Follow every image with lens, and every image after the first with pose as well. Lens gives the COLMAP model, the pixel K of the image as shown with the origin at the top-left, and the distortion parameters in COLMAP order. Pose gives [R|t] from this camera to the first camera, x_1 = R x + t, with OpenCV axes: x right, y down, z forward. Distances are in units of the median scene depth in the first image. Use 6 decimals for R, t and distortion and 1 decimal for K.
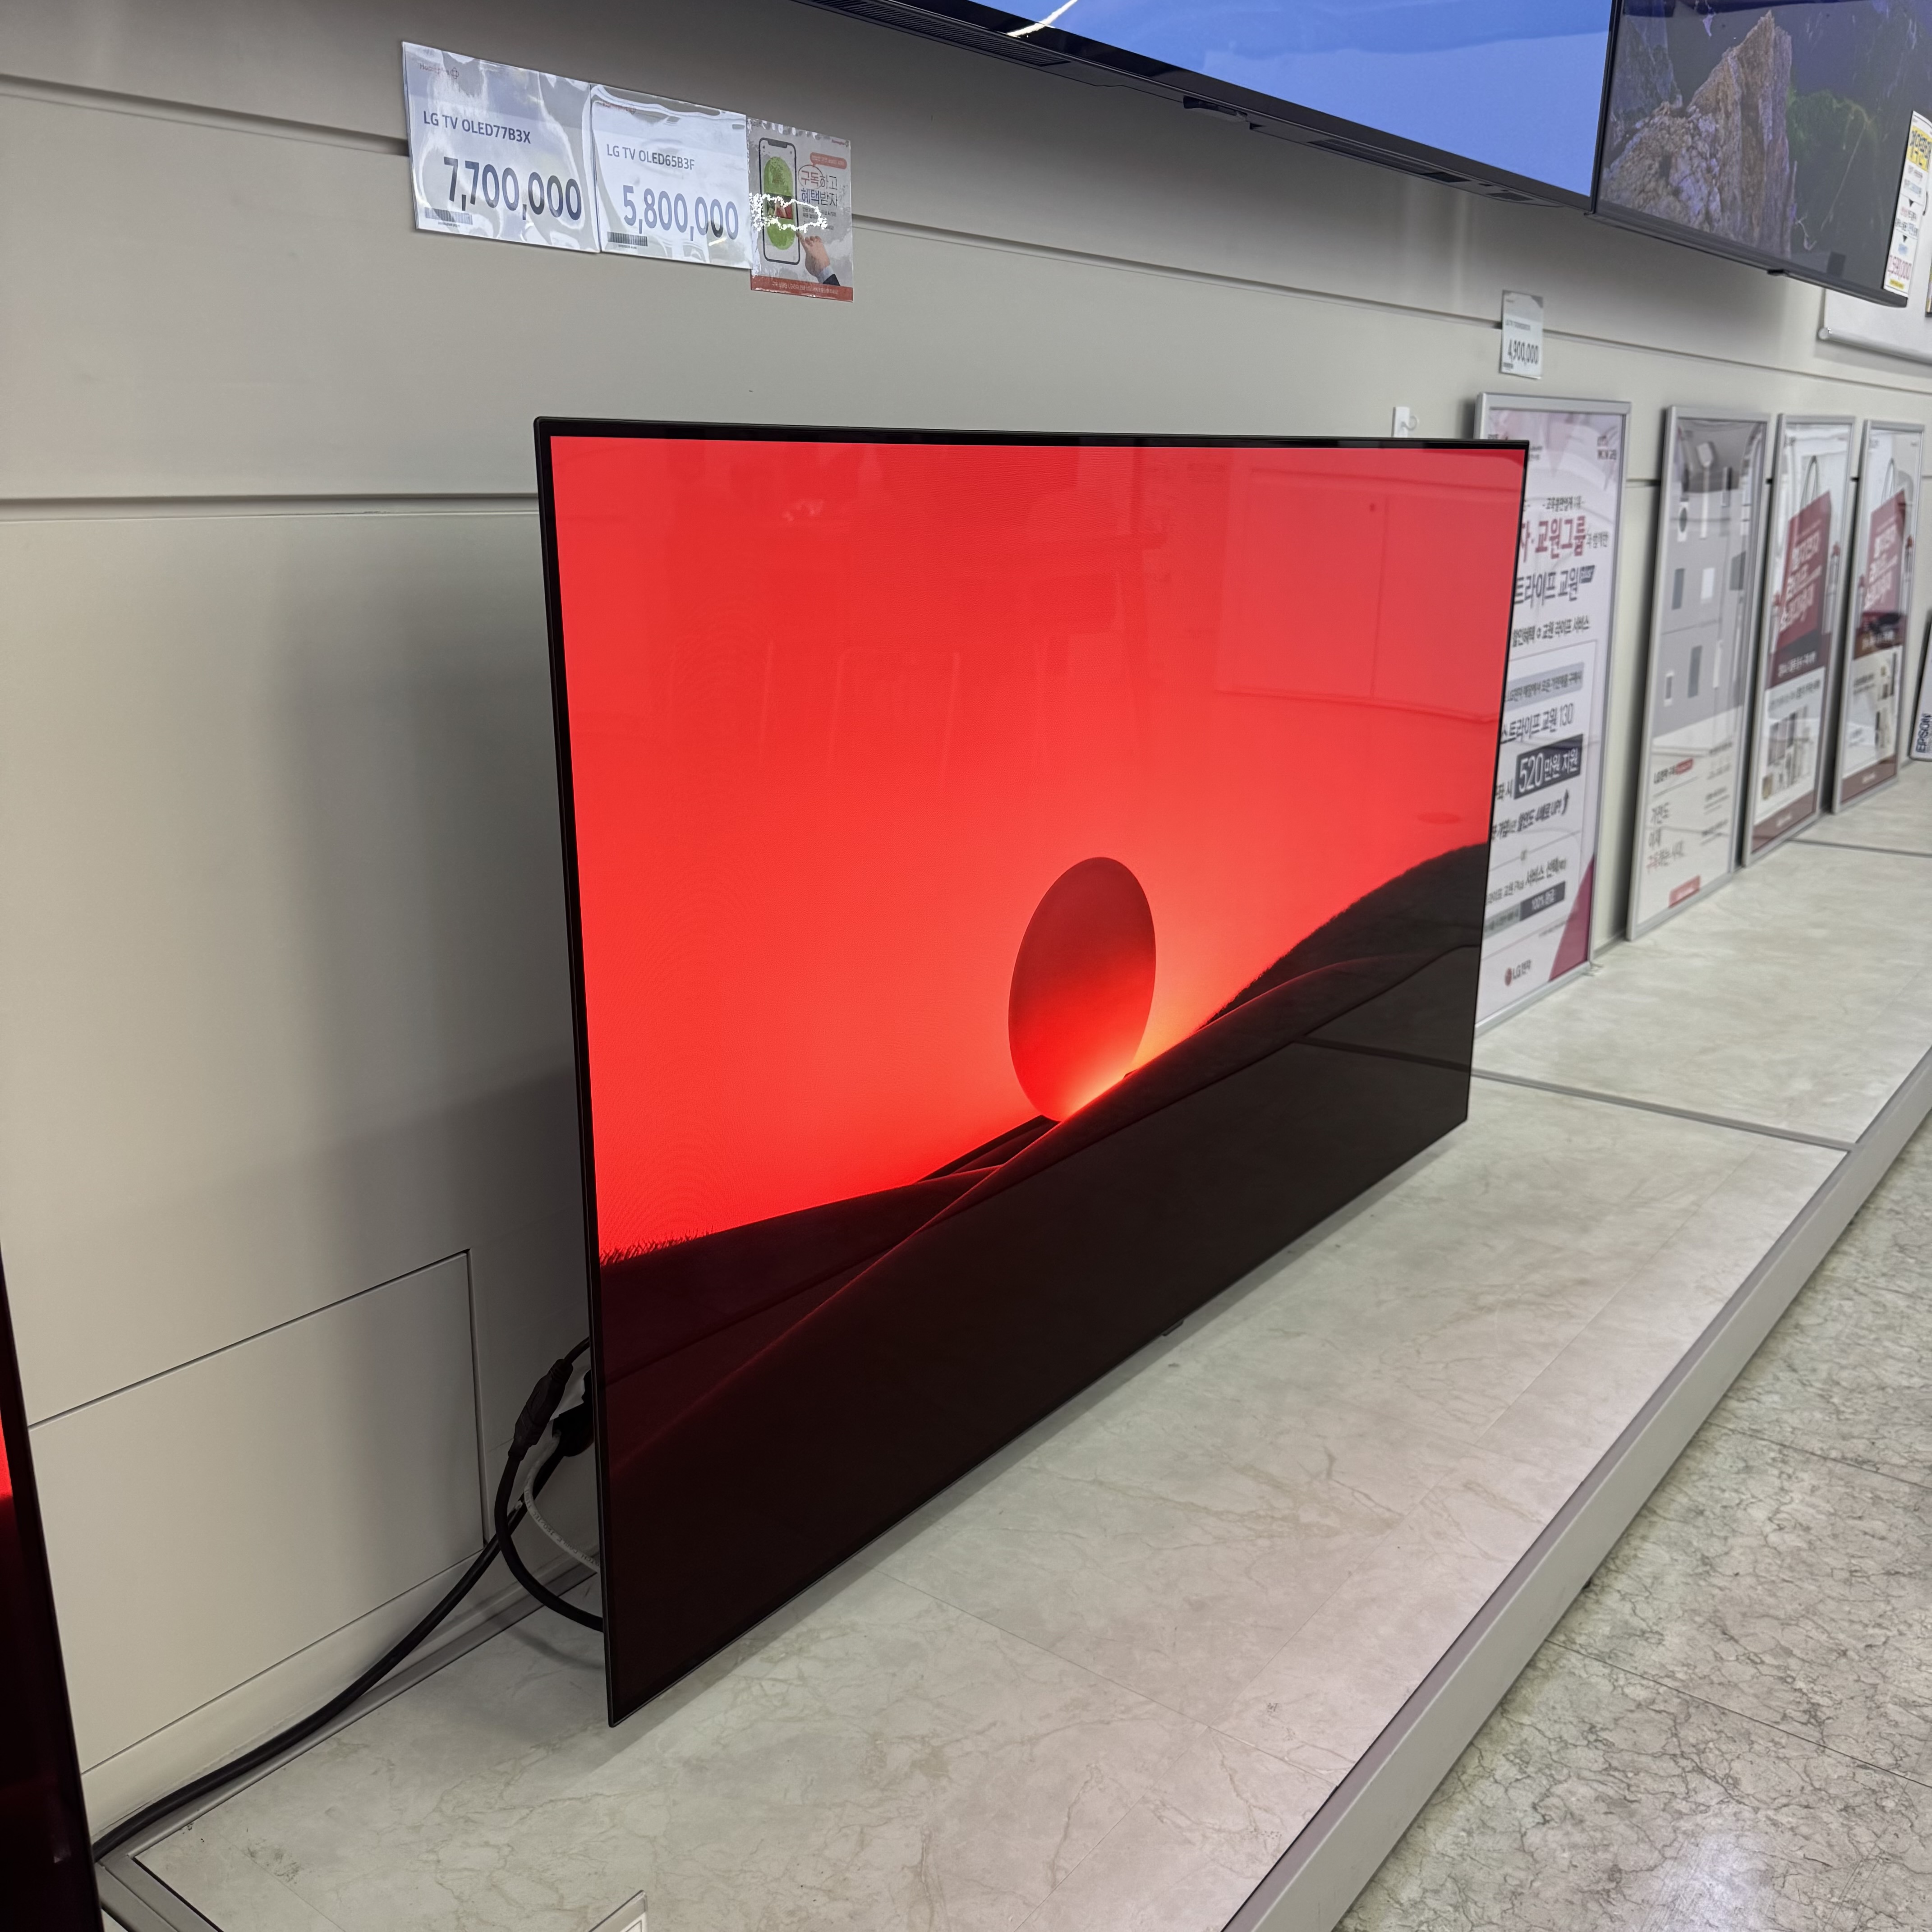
lens RADIAL K [[1846.0, 0, 974.8], [0, 1846.0, 958.8], [0, 0, 1]] dist [-0.011627, 0.000000]
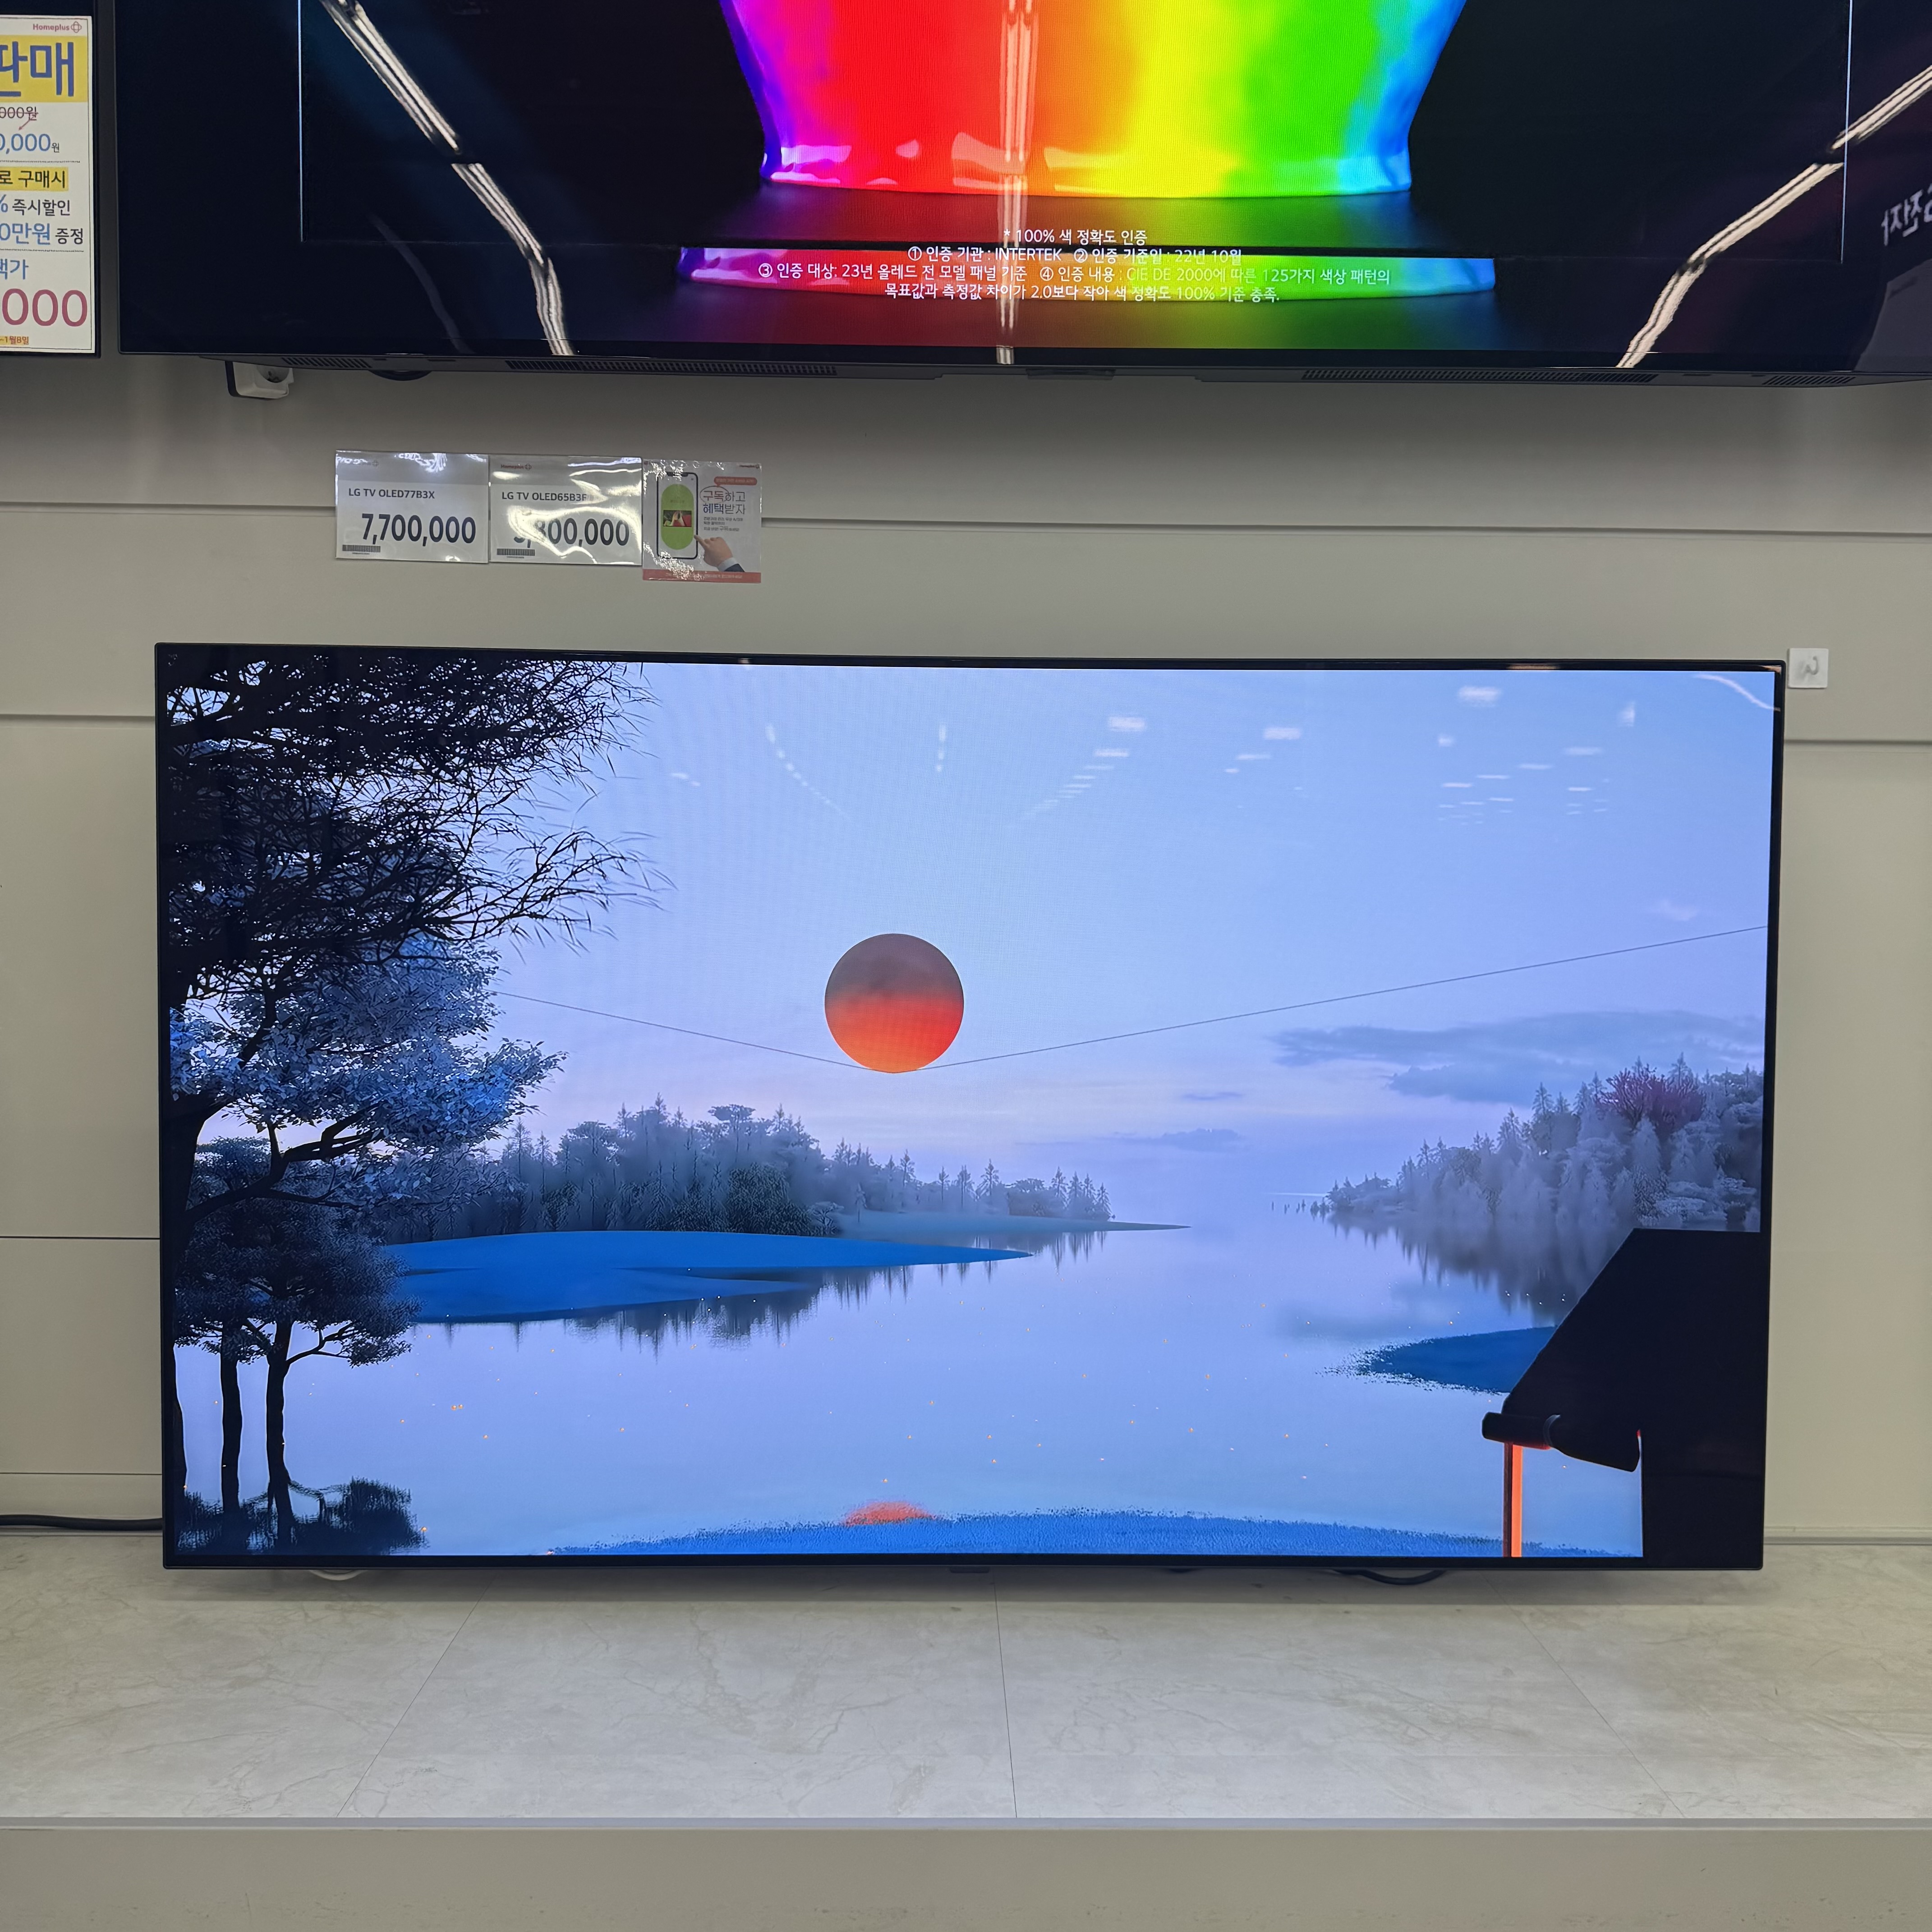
lens RADIAL K [[1846.0, 0, 997.1], [0, 1846.0, 965.3], [0, 0, 1]] dist [-0.011627, 0.000000]
pose [[0.622067, 0.018806, -0.782738, 0.998314], [-0.214533, 0.965546, -0.147299, 0.043382], [0.752999, 0.259553, 0.604669, 0.422386]]
